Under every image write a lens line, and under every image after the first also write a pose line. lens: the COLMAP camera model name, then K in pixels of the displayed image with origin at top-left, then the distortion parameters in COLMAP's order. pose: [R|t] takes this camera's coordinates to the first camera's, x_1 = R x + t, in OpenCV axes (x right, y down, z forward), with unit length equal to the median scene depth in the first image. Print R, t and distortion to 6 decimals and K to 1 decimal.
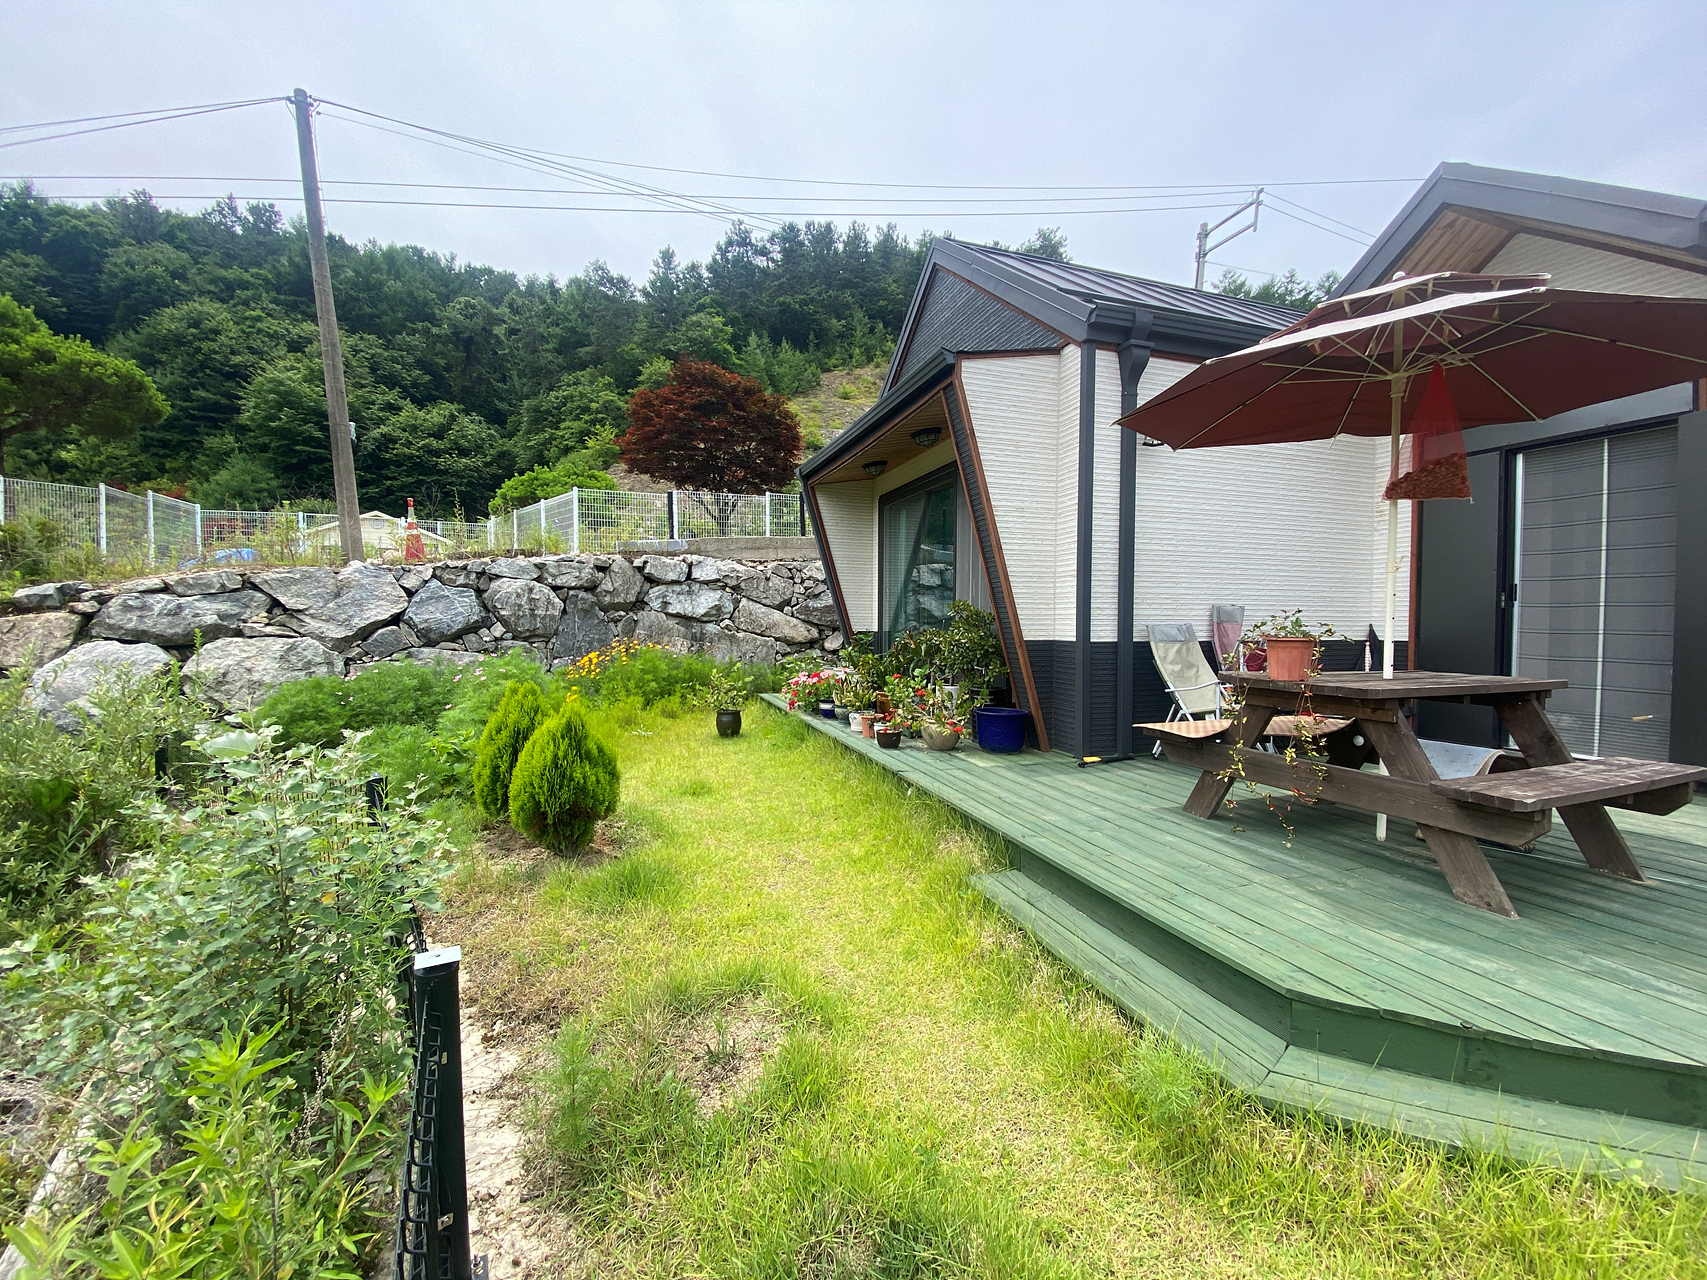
lens RADIAL K [[681.5, 0, 850.6], [0, 681.5, 643.5], [0, 0, 1]] dist [-0.009651, -0.009660]
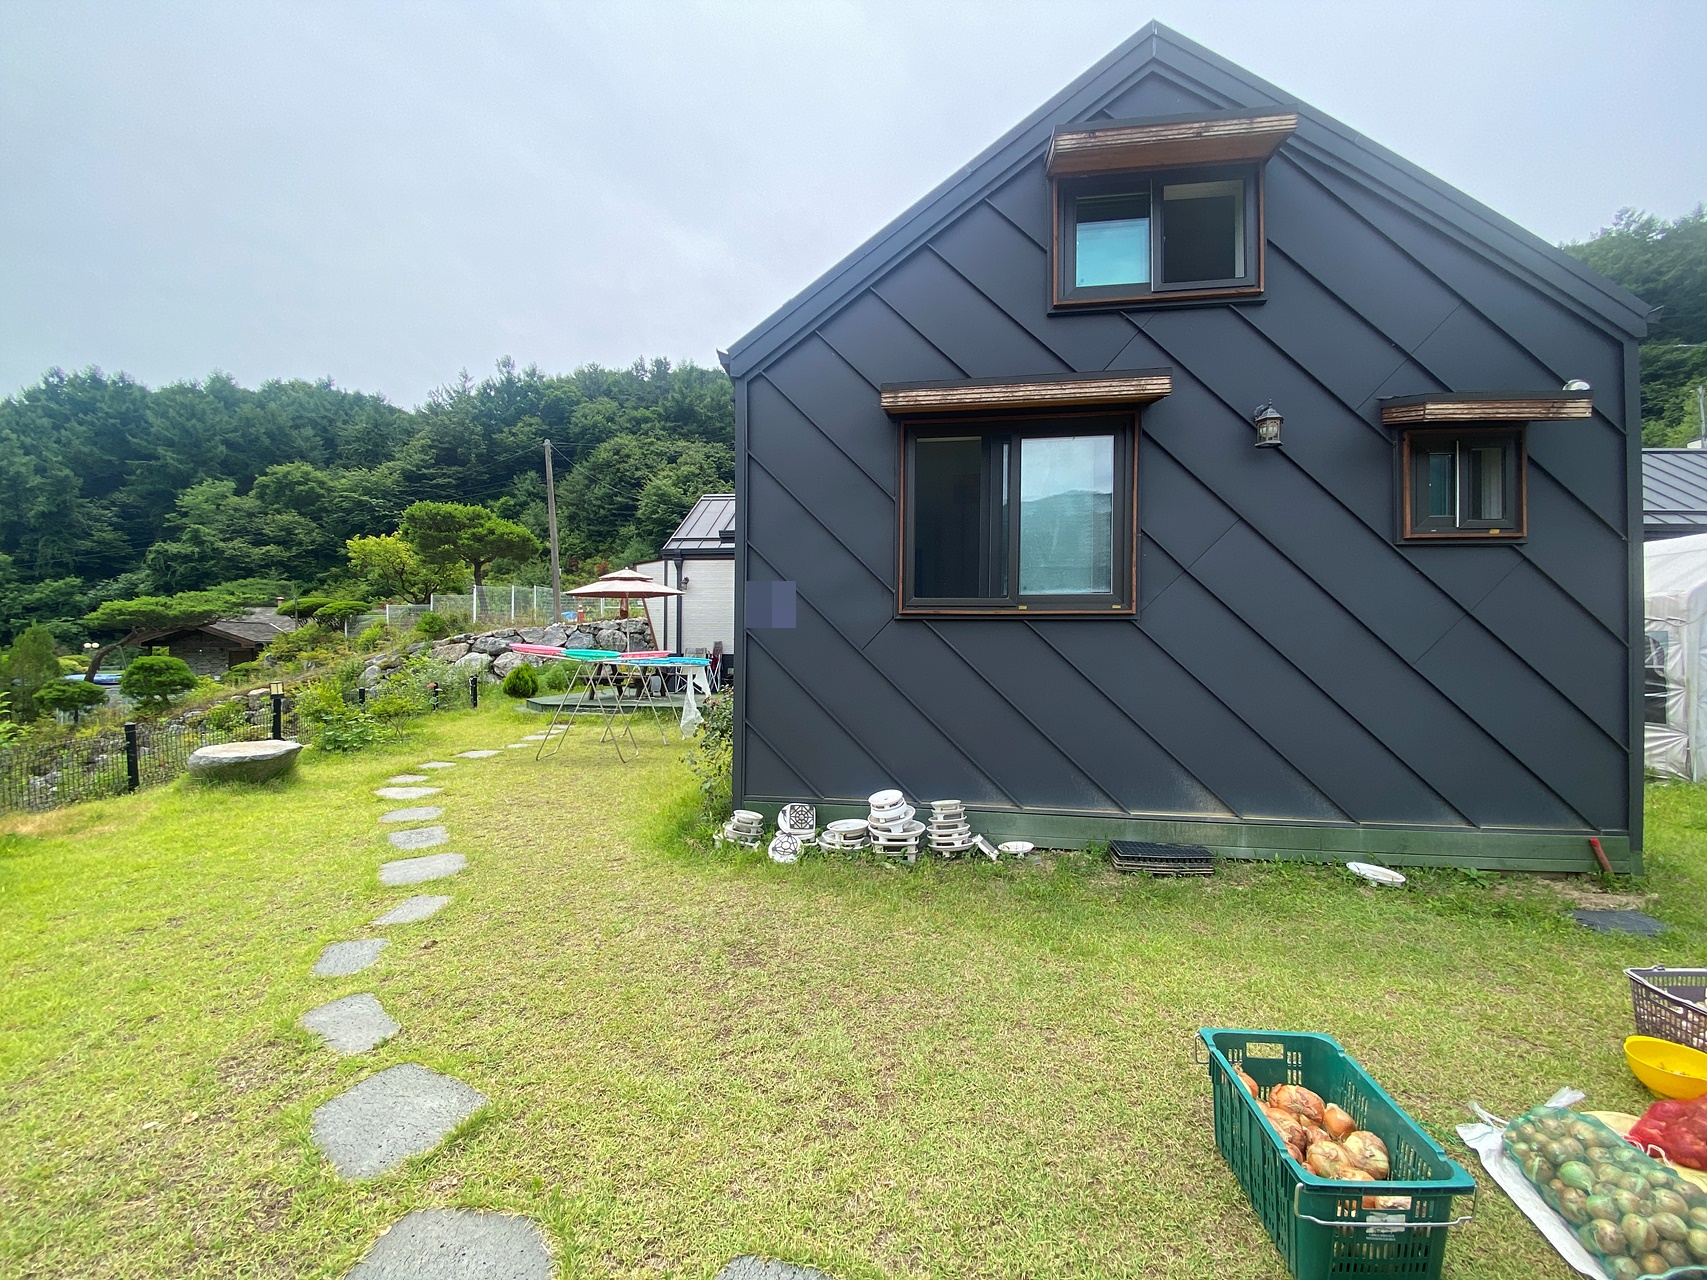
lens RADIAL K [[681.5, 0, 868.2], [0, 681.5, 647.2], [0, 0, 1]] dist [-0.009651, -0.009660]
pose [[0.897126, 0.000556, -0.441774, 0.207144], [-0.019126, 0.999110, -0.037584, 0.005912], [0.441360, 0.042167, 0.896339, -0.111290]]
